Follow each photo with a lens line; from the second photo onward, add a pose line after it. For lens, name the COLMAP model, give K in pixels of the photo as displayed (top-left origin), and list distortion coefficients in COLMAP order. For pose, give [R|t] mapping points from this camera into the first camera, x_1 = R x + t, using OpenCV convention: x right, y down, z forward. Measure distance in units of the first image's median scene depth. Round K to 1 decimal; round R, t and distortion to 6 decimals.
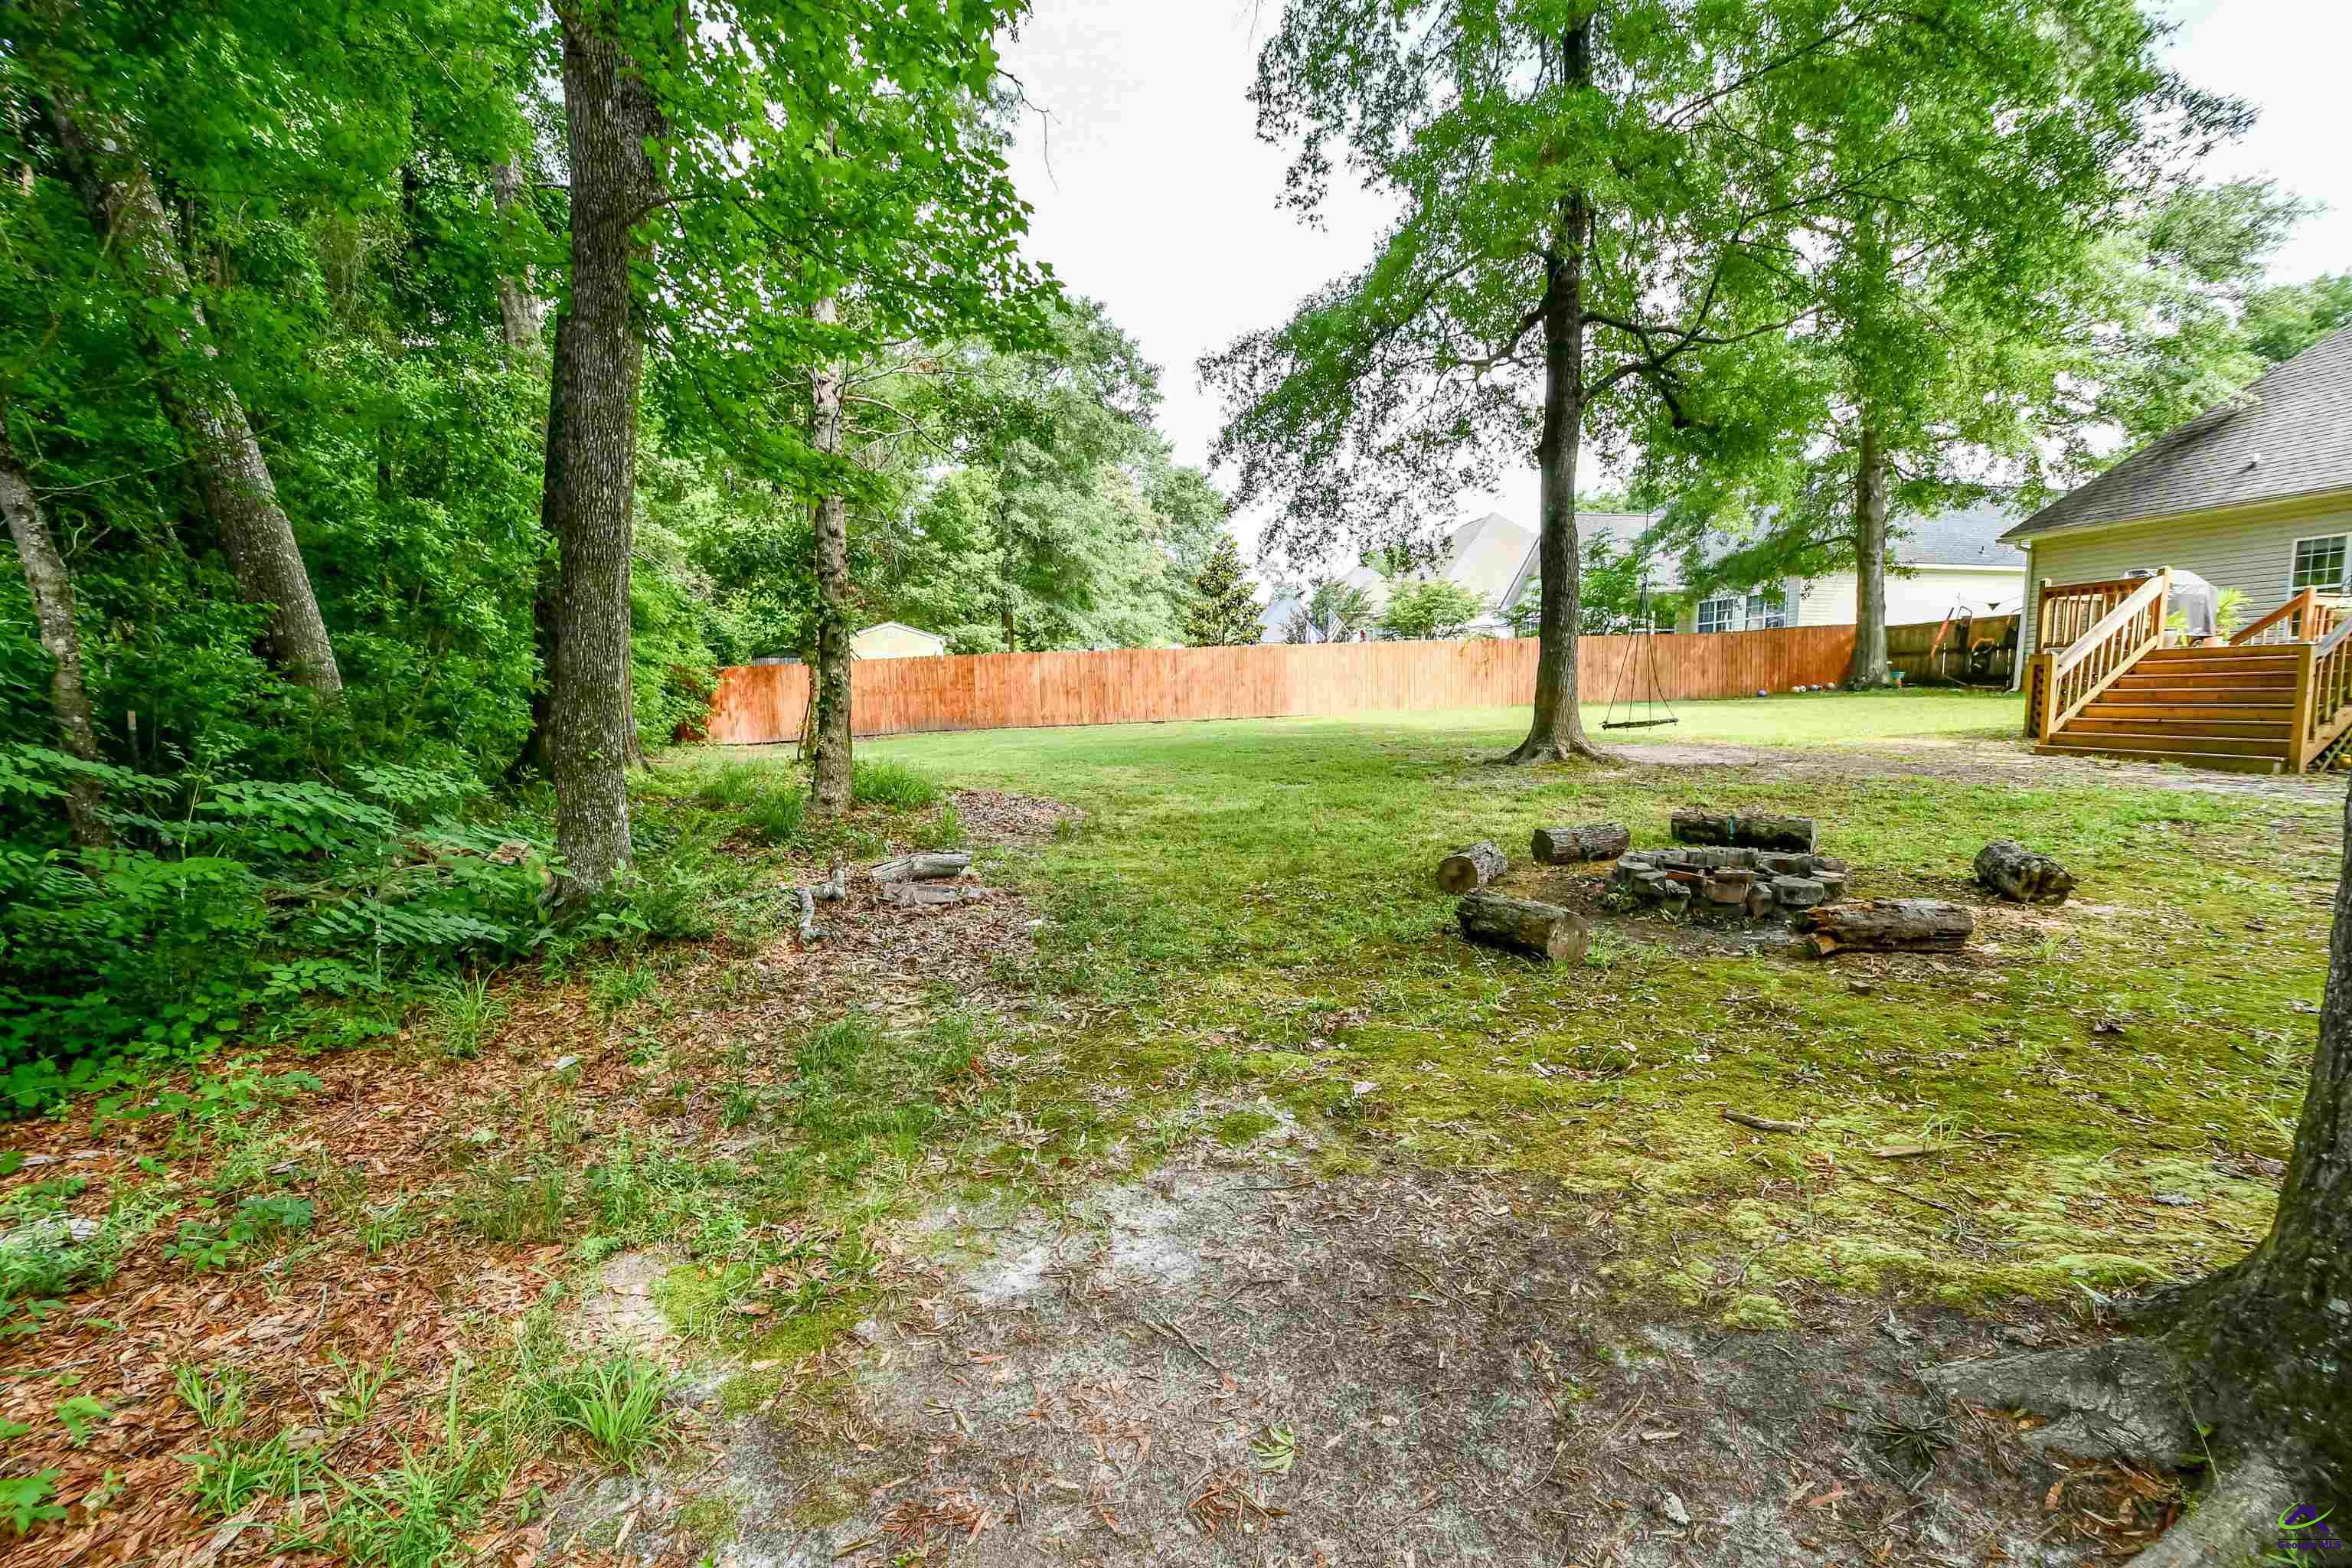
lens RADIAL K [[1028.8, 0, 1160.7], [0, 1028.8, 809.1], [0, 0, 1]] dist [0.002359, -0.005116]
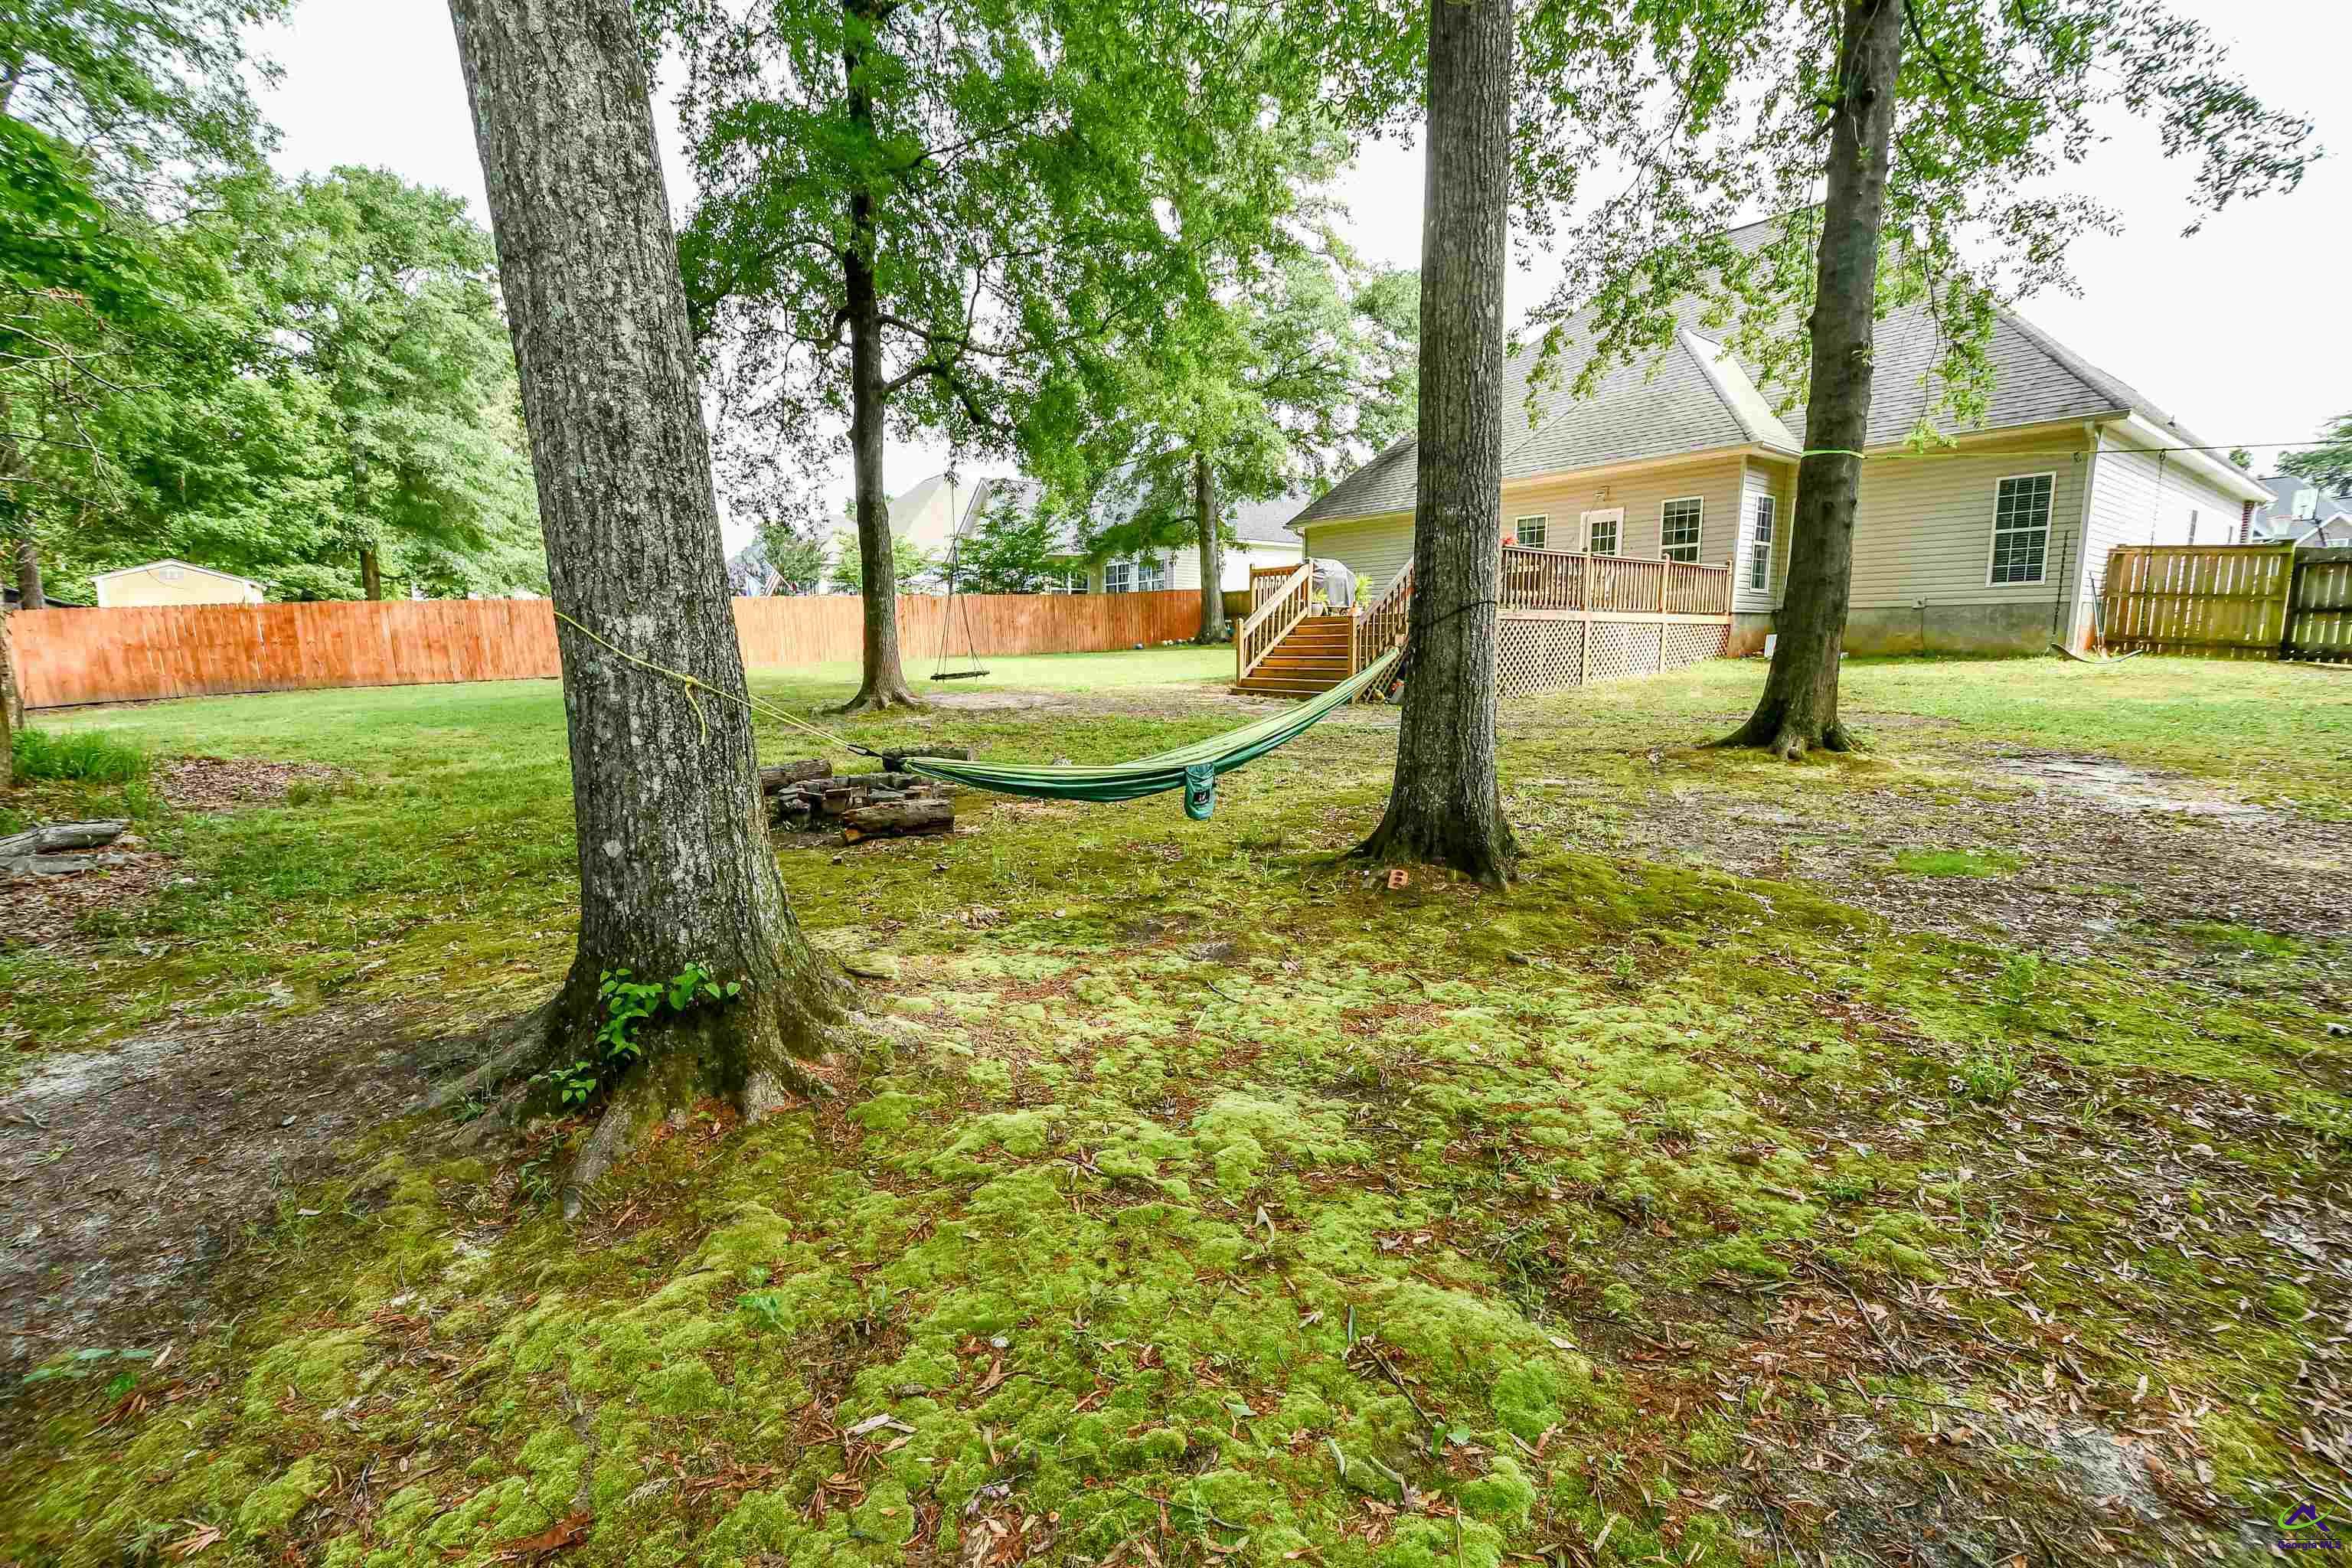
lens RADIAL K [[1028.8, 0, 1160.7], [0, 1028.8, 809.1], [0, 0, 1]] dist [0.002359, -0.005116]
pose [[0.896166, -0.070703, 0.438049, 0.067864], [0.049353, 0.996981, 0.059950, 0.005125], [-0.440965, -0.032107, 0.896950, -0.079643]]
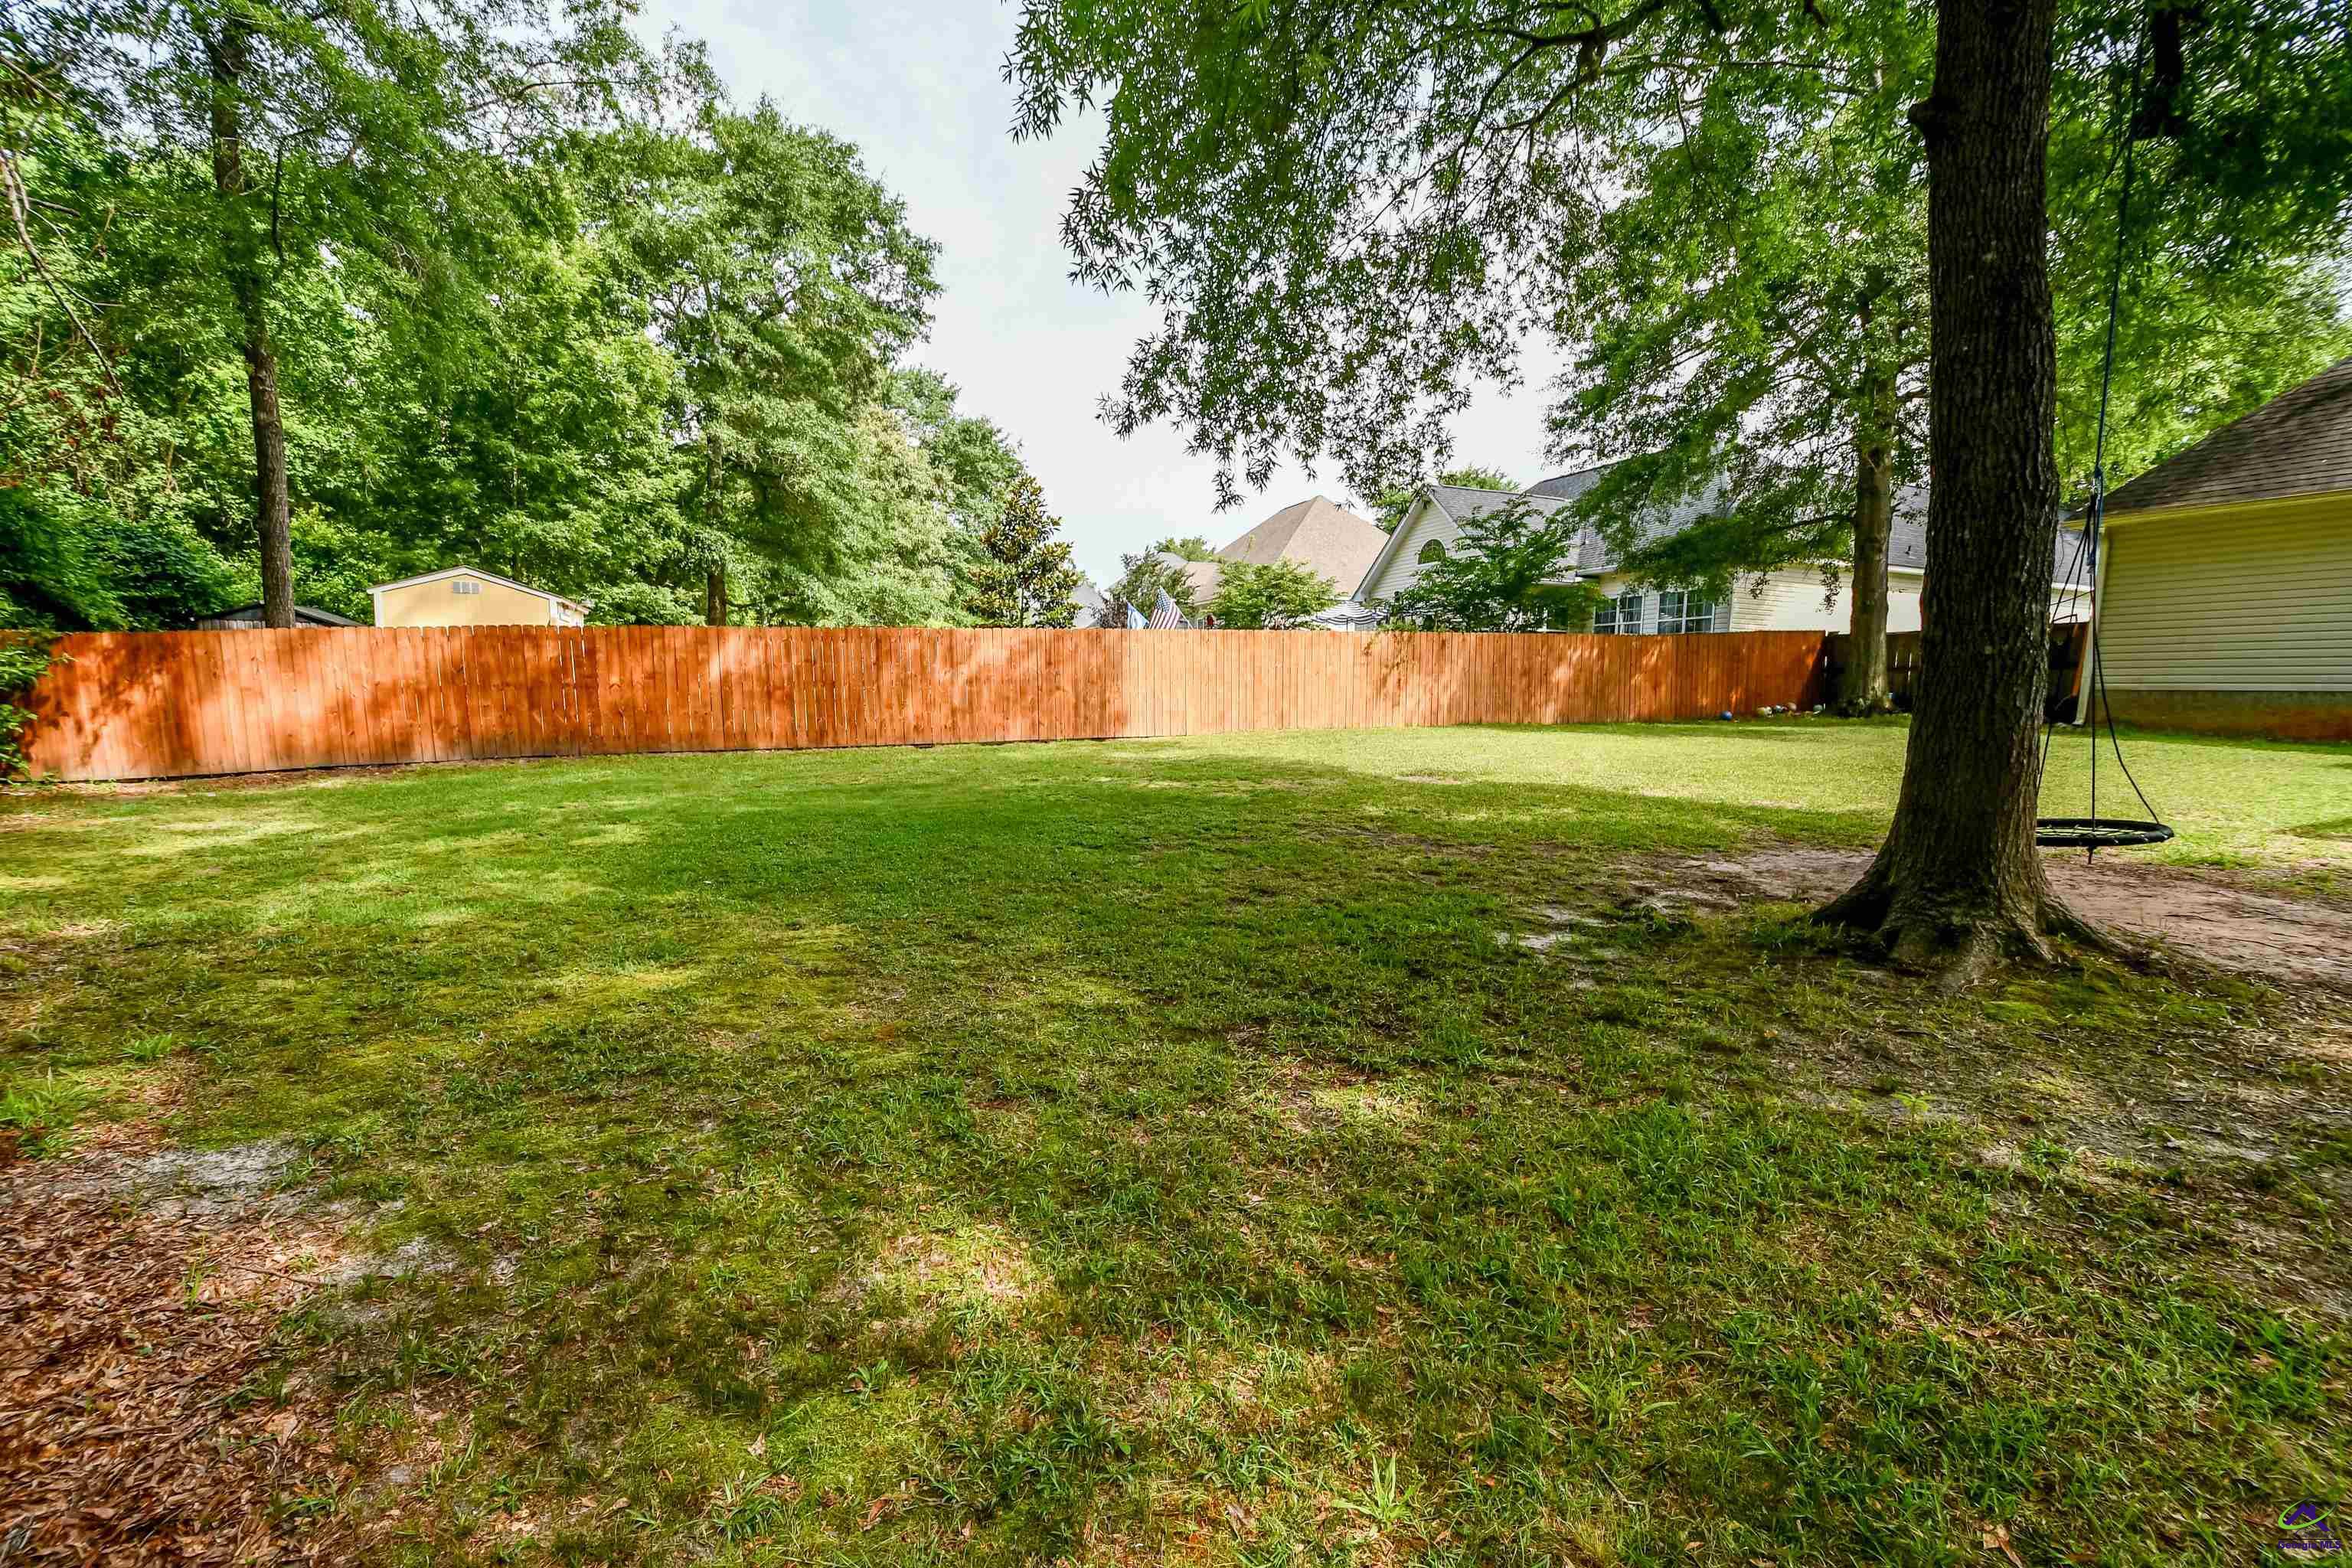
lens RADIAL K [[1001.0, 0, 1163.1], [0, 1001.0, 793.3], [0, 0, 1]] dist [0.001514, 0.000040]
pose [[0.977369, 0.003346, 0.211514, 0.010835], [-0.002549, 0.999989, -0.004039, -0.047051], [-0.211525, 0.003408, 0.977367, 0.333264]]
